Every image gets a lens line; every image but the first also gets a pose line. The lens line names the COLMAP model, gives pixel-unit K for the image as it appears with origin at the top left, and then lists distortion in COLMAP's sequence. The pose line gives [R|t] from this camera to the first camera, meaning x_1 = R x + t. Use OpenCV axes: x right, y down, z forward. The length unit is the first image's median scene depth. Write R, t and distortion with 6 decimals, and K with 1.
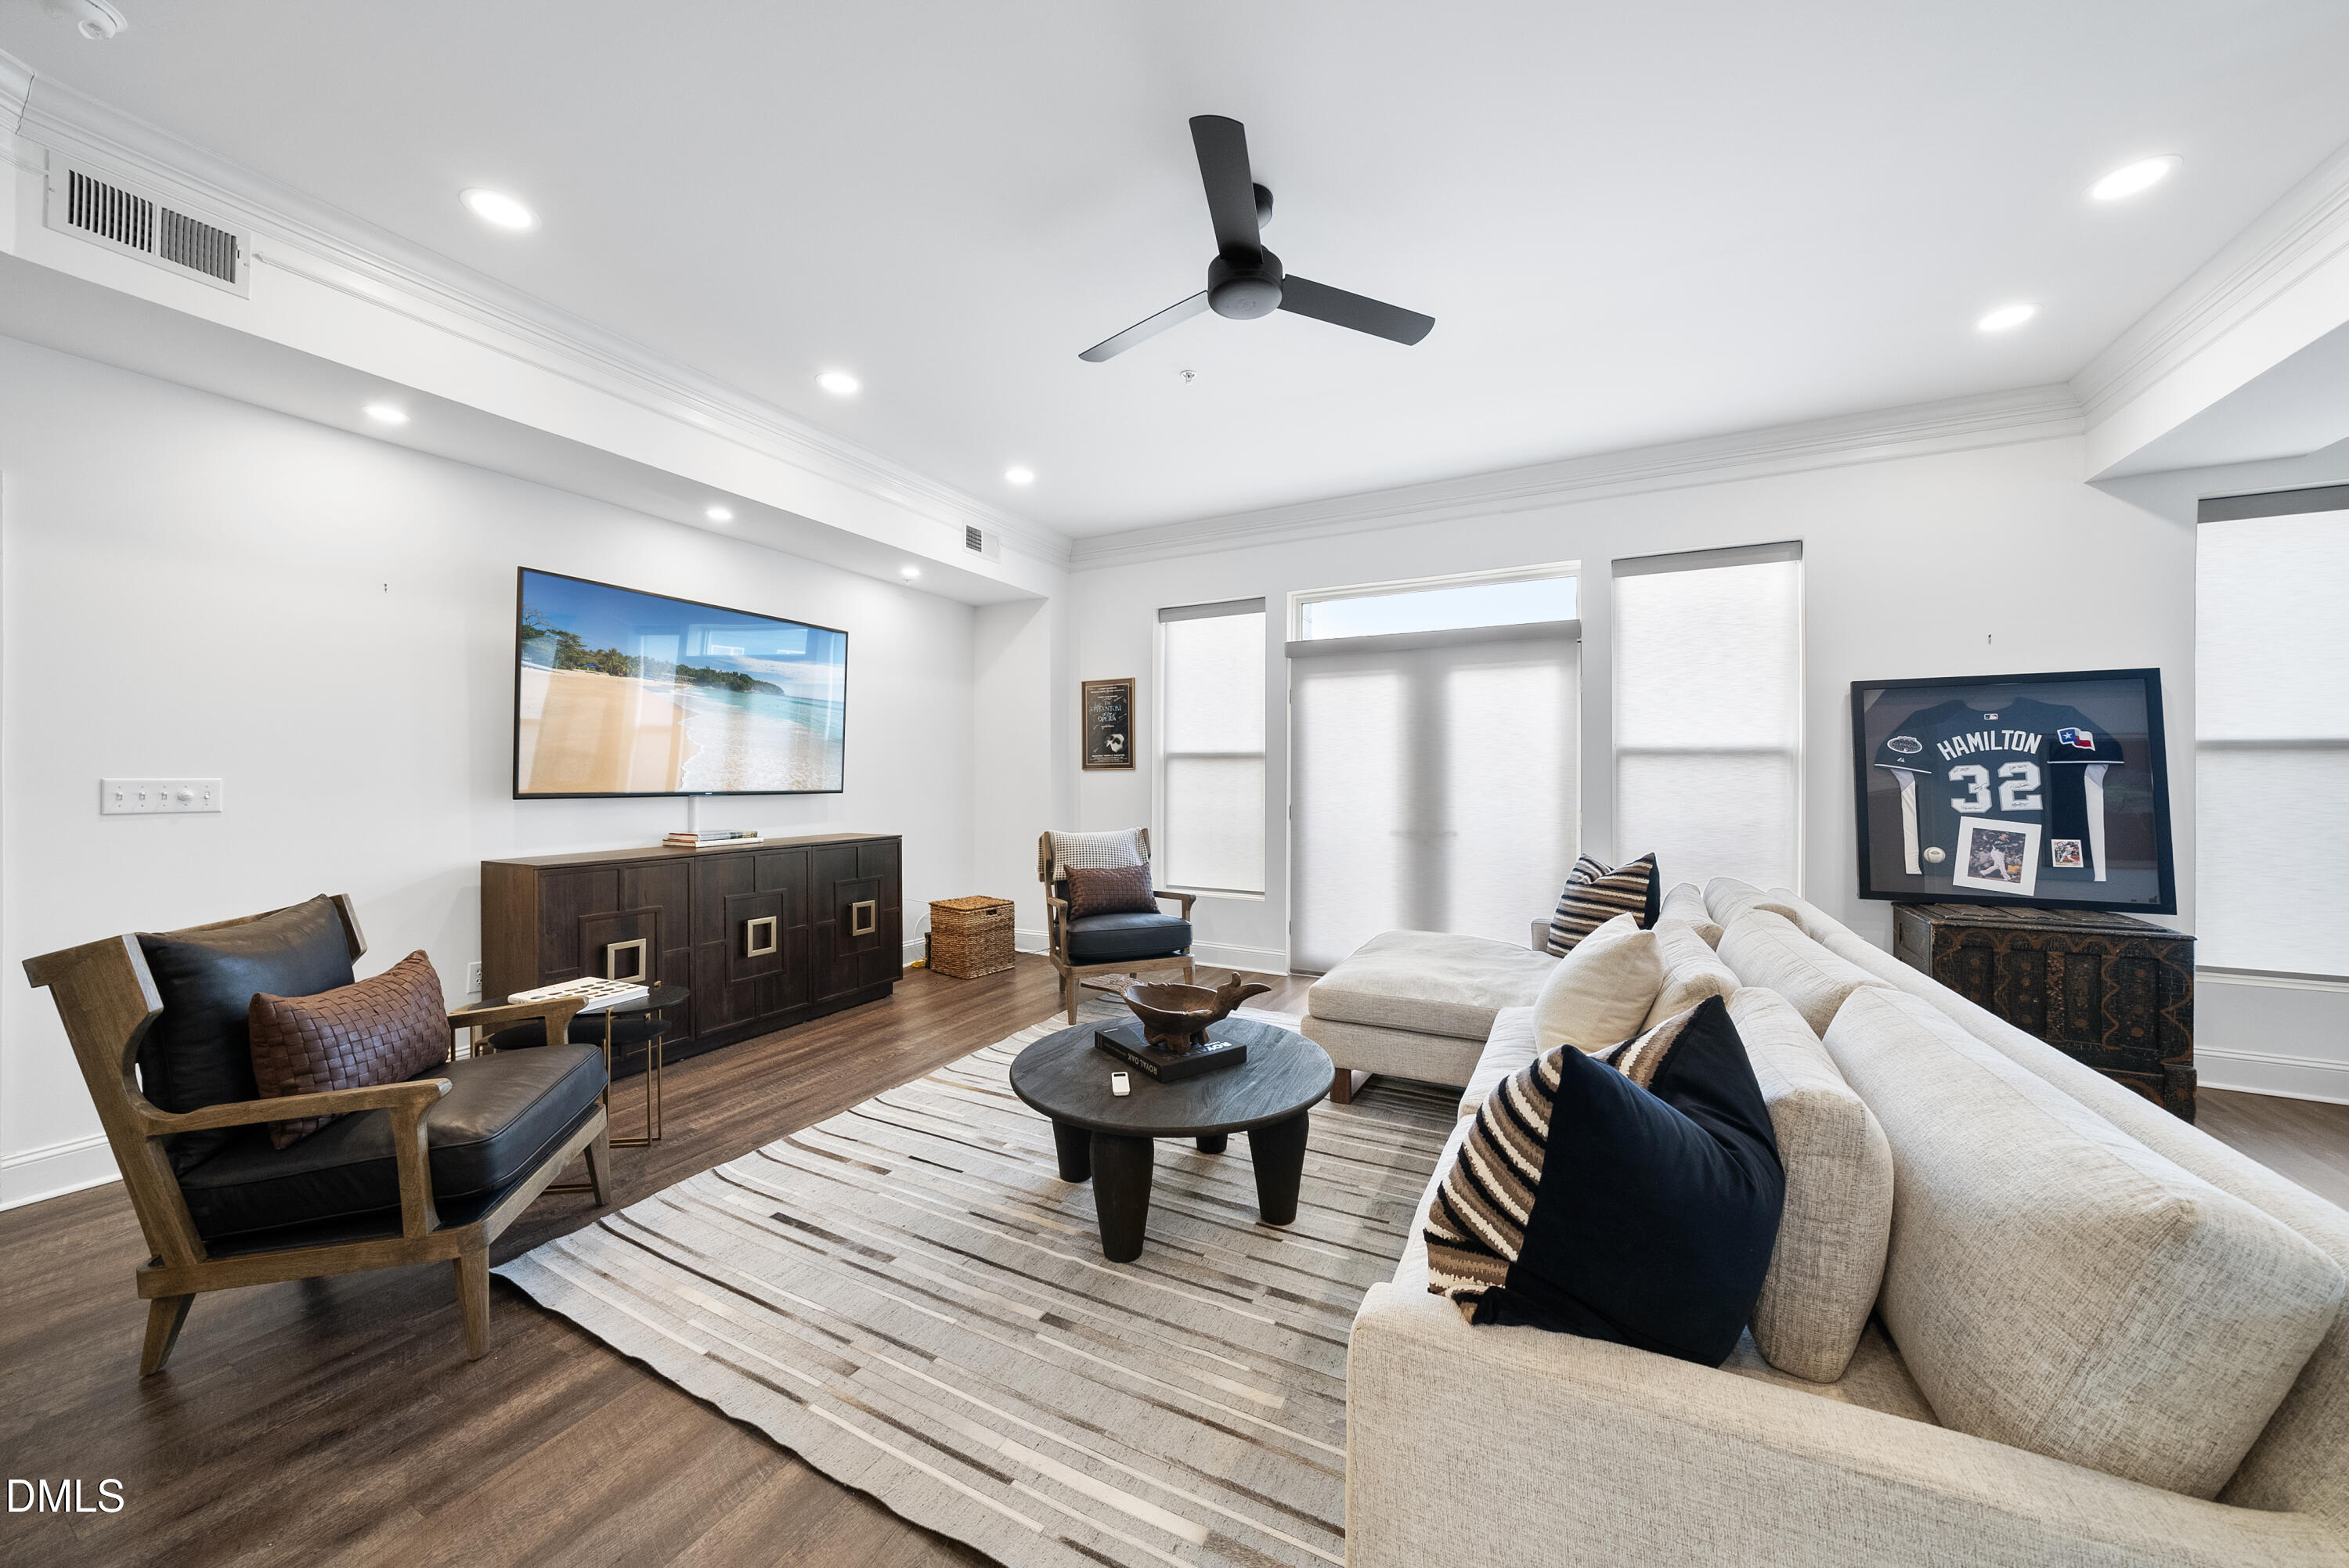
lens RADIAL K [[801.0, 0, 1170.1], [0, 801.0, 788.3], [0, 0, 1]] dist [-0.000800, -0.000003]
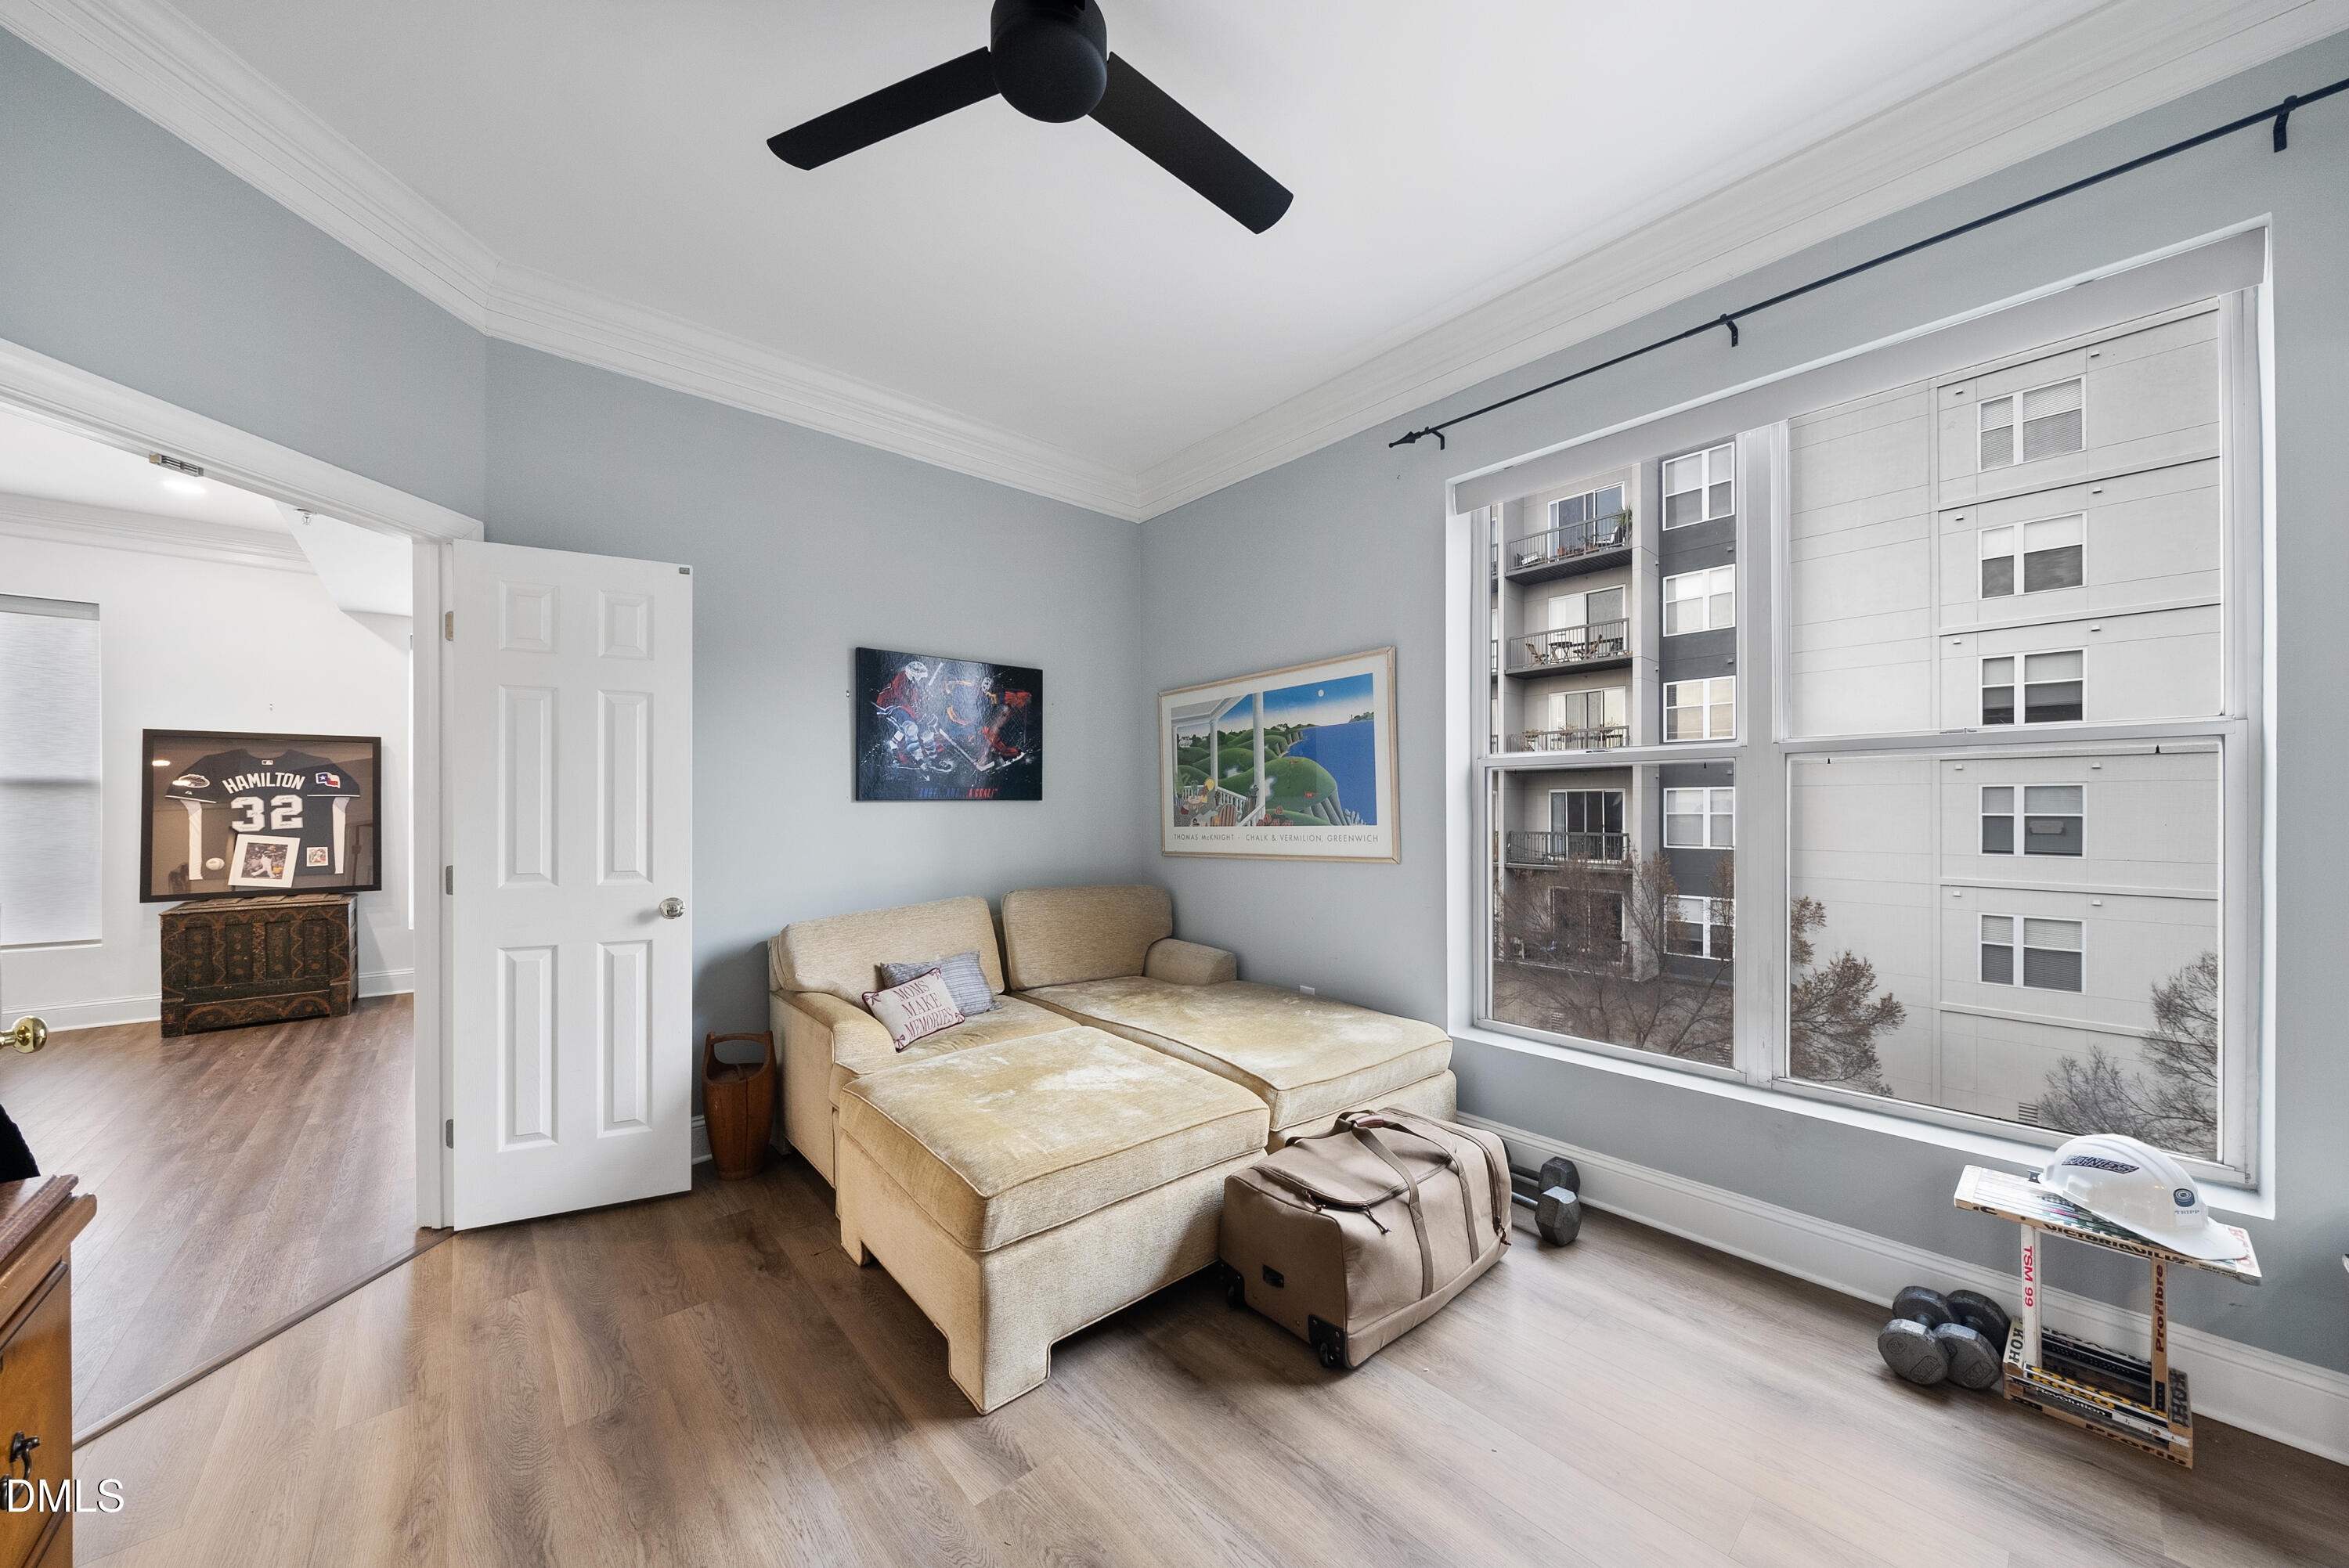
lens RADIAL K [[821.5, 0, 1177.4], [0, 821.5, 803.0], [0, 0, 1]] dist [-0.000762, -0.000063]
pose [[0.374303, -0.001916, 0.927304, 0.292203], [0.012437, 0.999918, -0.002954, 0.005568], [-0.927223, 0.012638, 0.374297, -1.036089]]
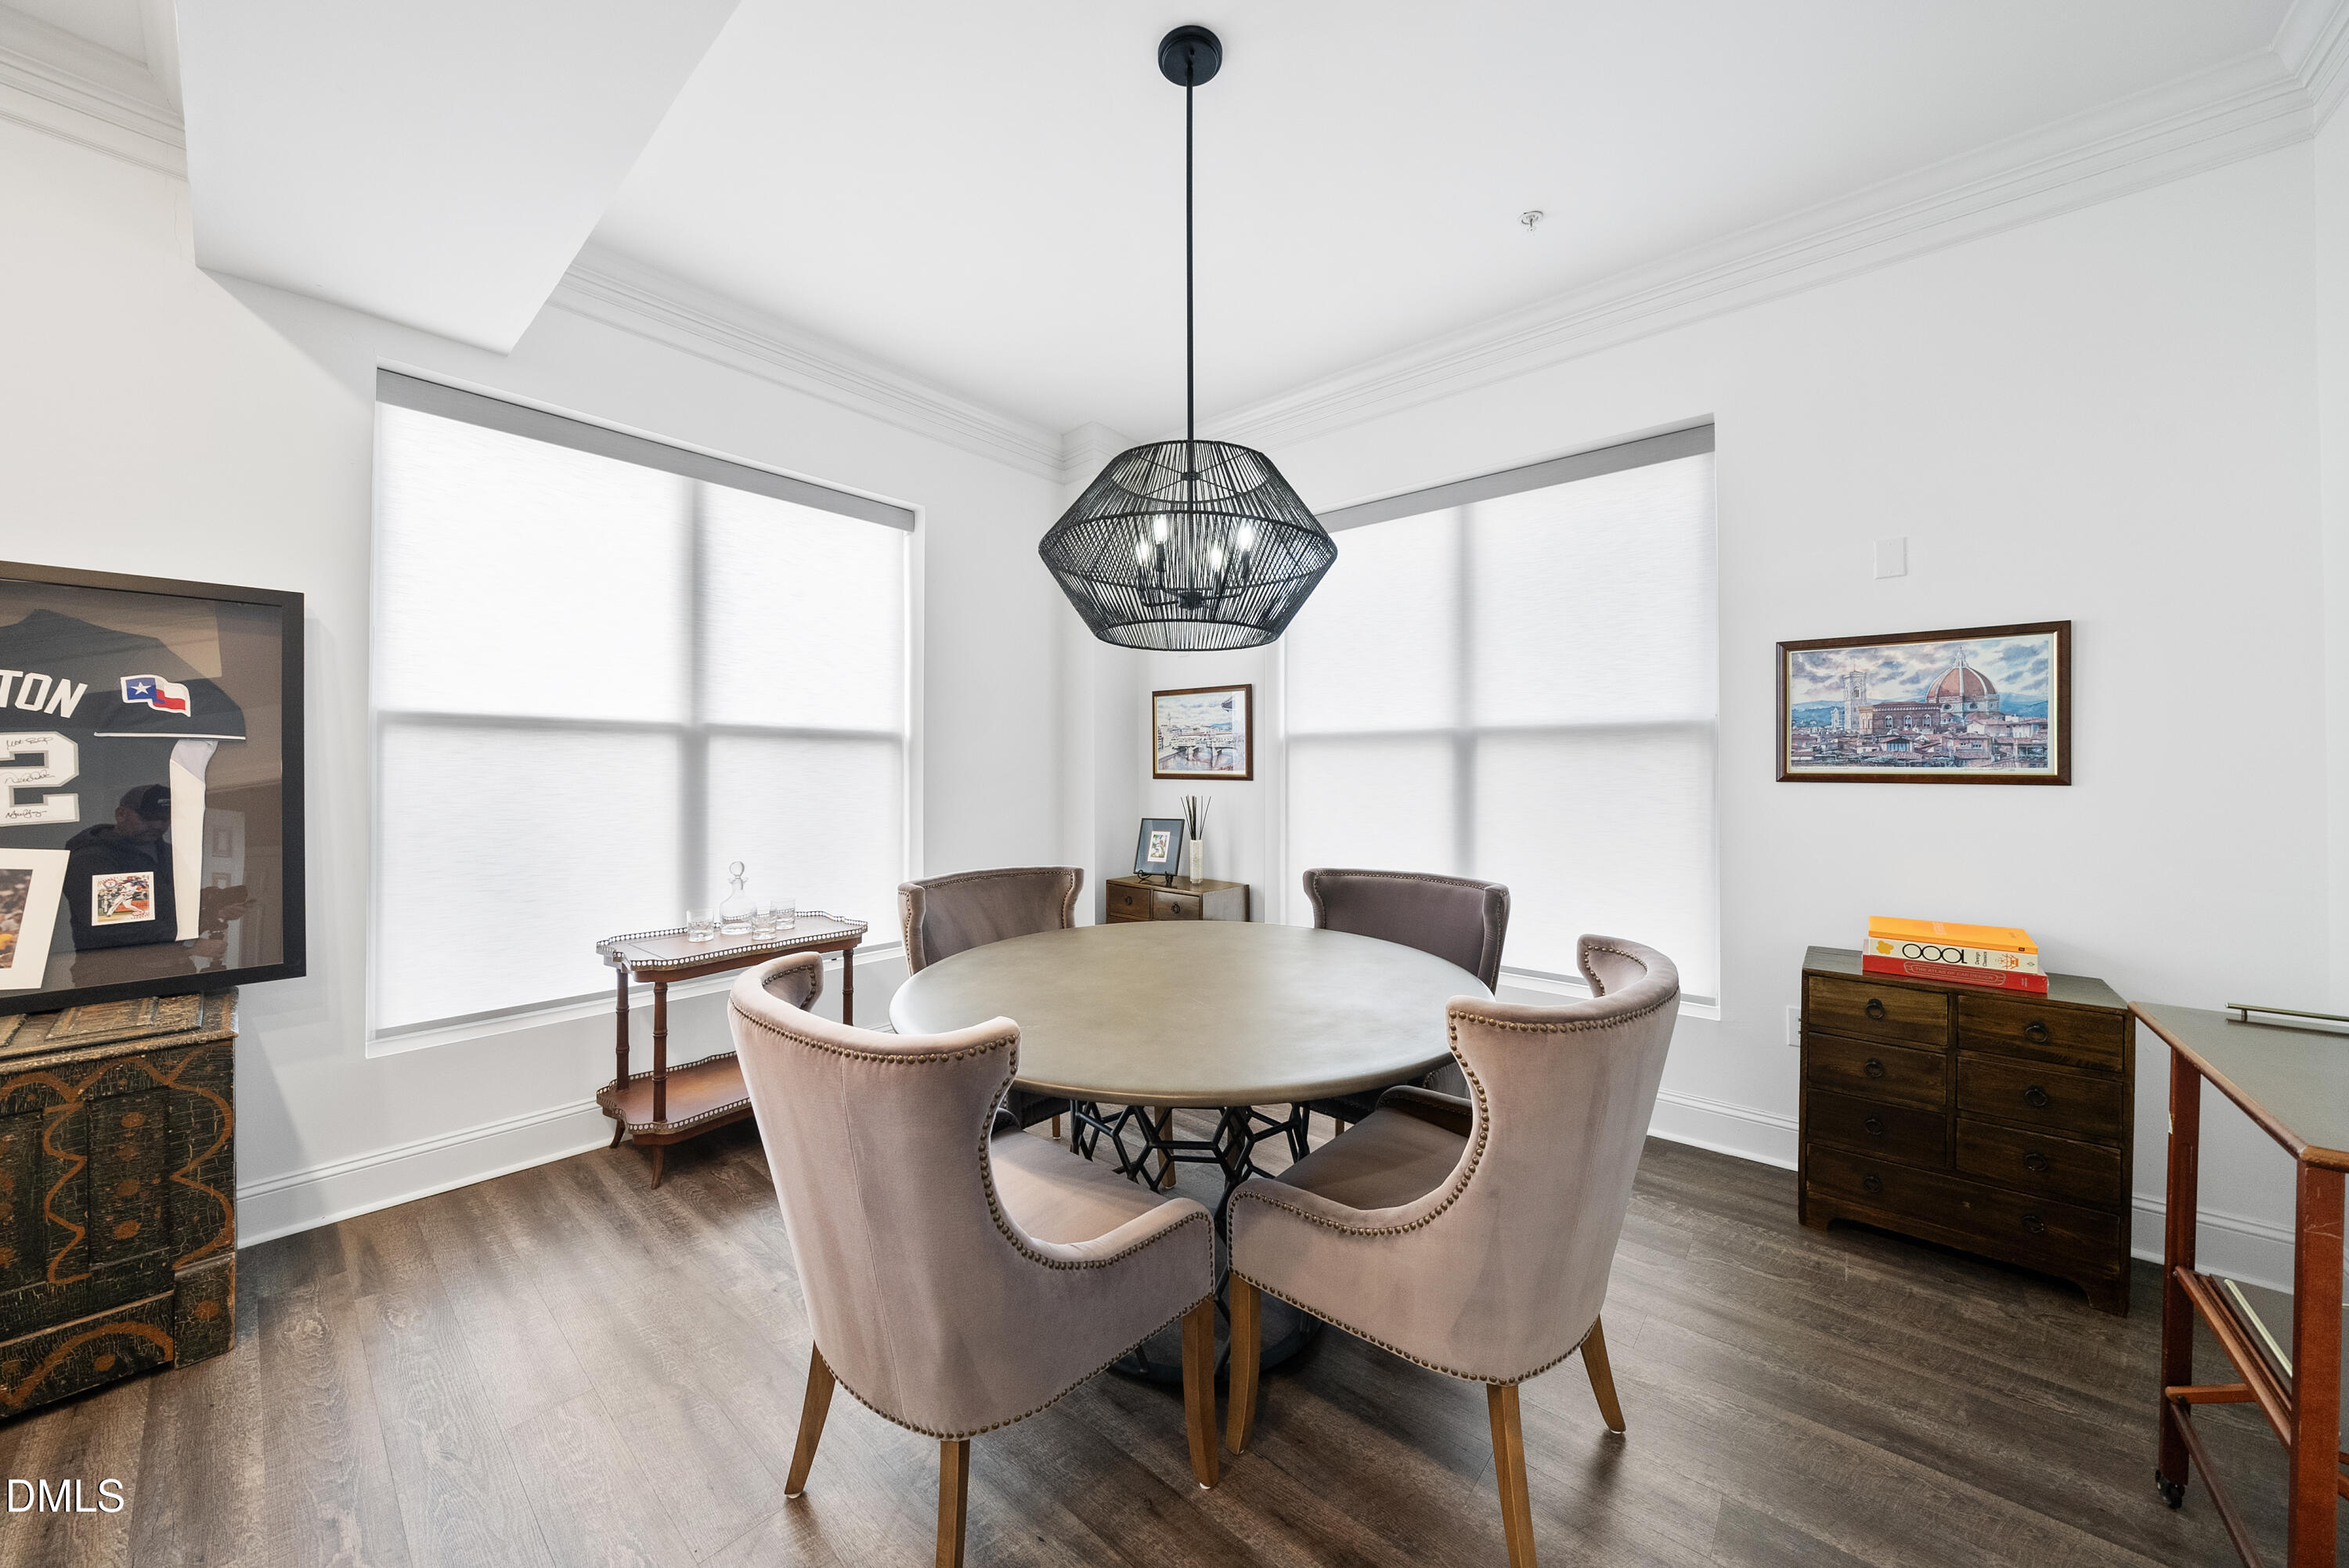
lens RADIAL K [[812.7, 0, 1174.8], [0, 812.7, 762.0], [0, 0, 1]] dist [-0.001674, -0.000095]
pose [[0.237561, 0.006320, 0.971352, 0.725806], [0.010054, 0.999909, -0.008964, -0.001126], [-0.971321, 0.011895, 0.237476, 0.149790]]
